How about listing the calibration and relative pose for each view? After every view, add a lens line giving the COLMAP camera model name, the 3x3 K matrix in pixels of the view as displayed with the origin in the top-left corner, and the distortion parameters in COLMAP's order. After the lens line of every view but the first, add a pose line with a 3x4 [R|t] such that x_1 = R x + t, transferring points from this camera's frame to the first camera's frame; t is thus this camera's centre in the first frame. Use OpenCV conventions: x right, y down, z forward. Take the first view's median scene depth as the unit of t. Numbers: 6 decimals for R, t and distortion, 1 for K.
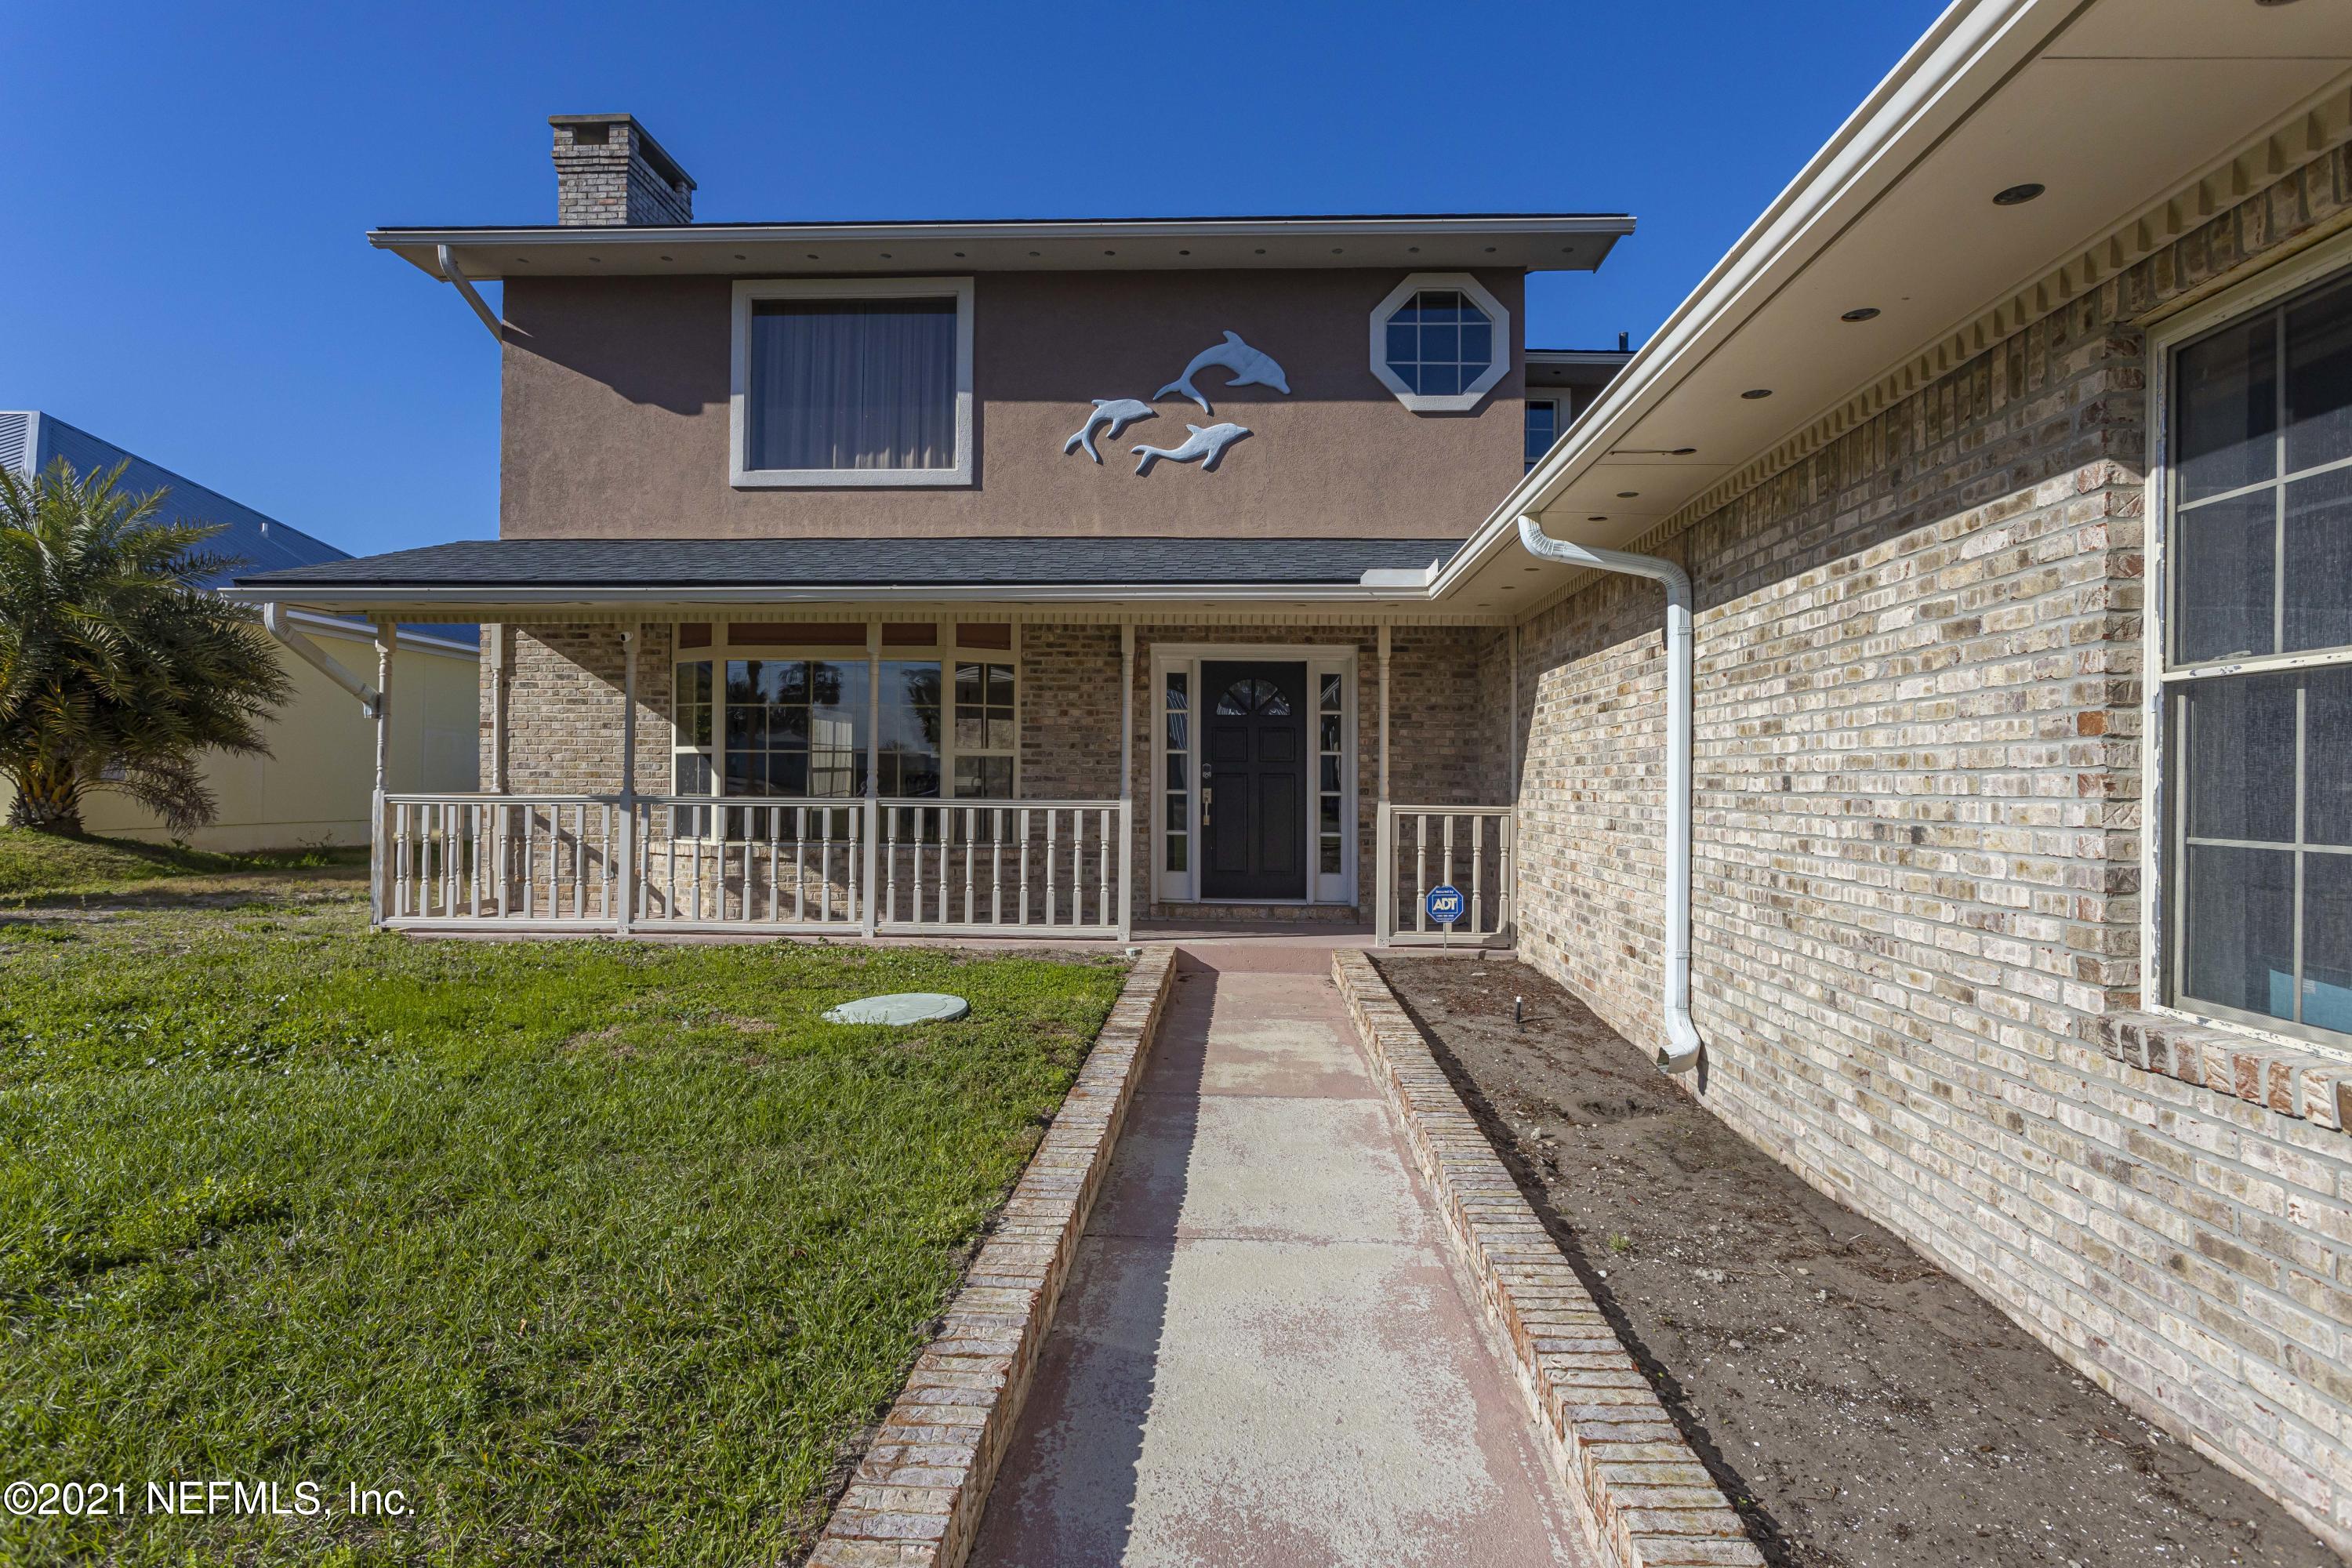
lens RADIAL K [[1159.6, 0, 1176.0], [0, 1159.6, 784.0], [0, 0, 1]] dist [0.000038, 0.000006]
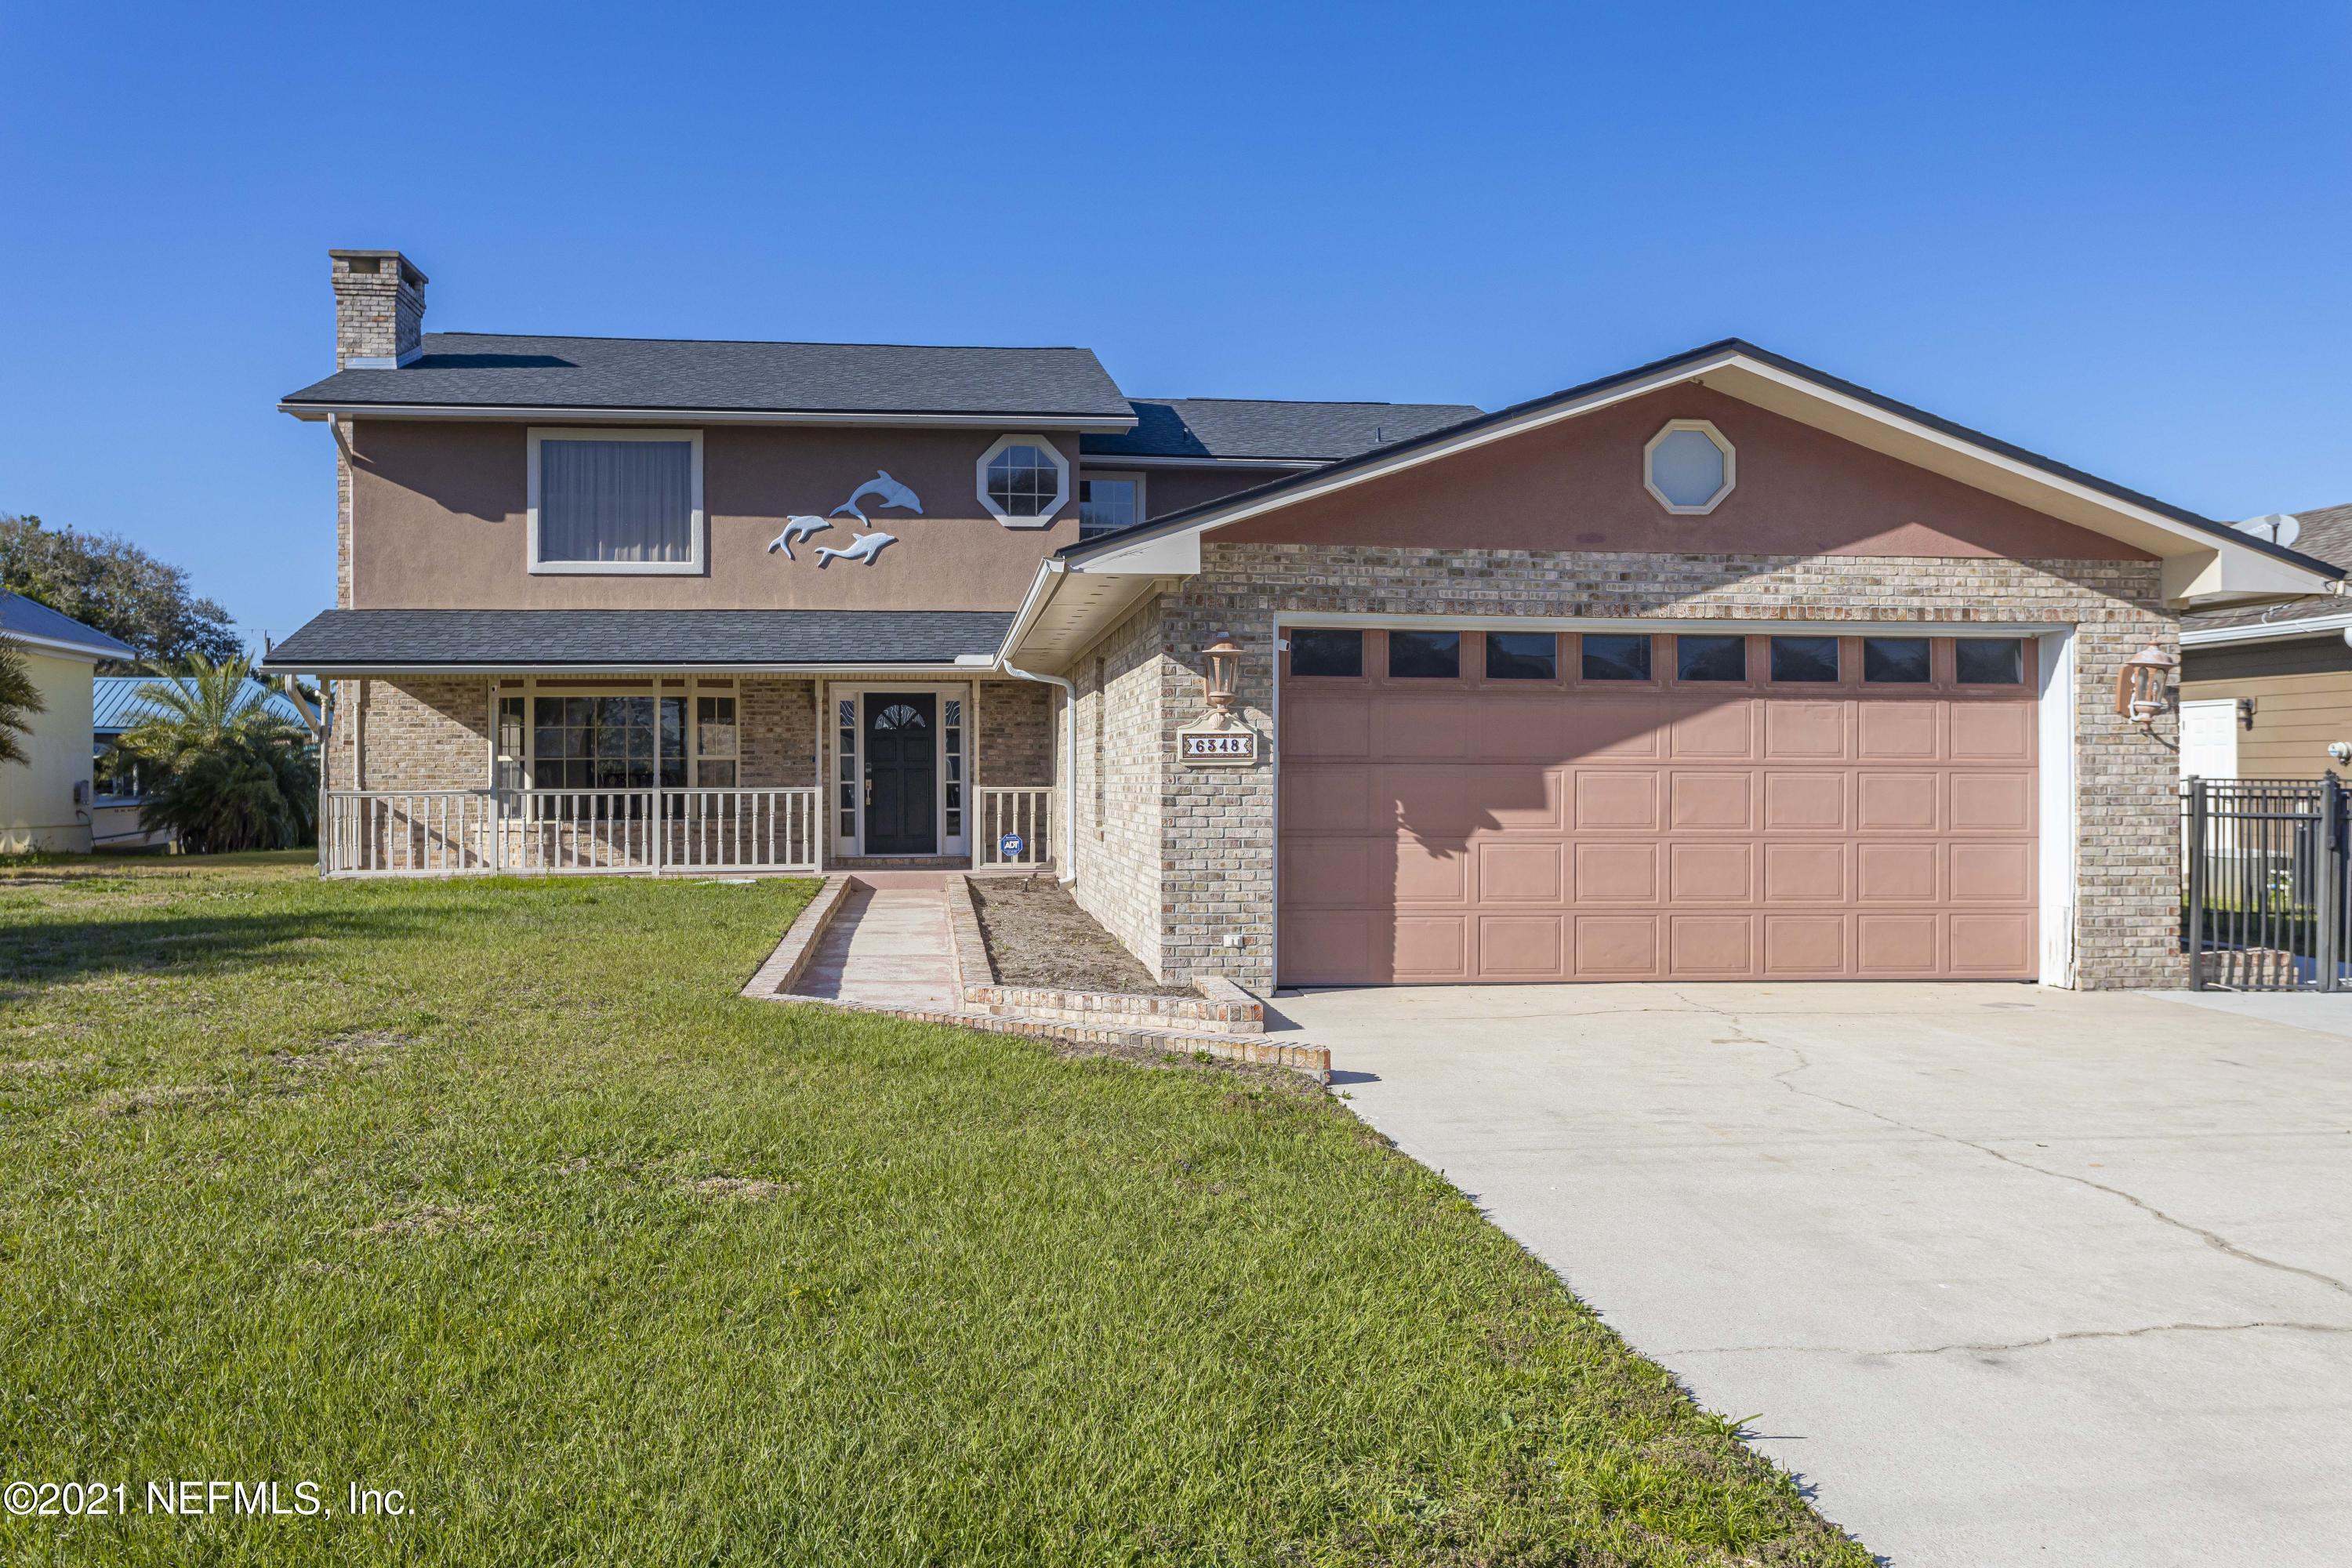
lens RADIAL K [[1835.8, 0, 1182.7], [0, 1835.8, 694.6], [0, 0, 1]] dist [0.010367, 0.001415]
pose [[0.980536, -0.006212, 0.196242, -0.039705], [0.015236, 0.998893, -0.044510, 0.005848], [-0.195748, 0.046634, 0.979545, -1.383979]]
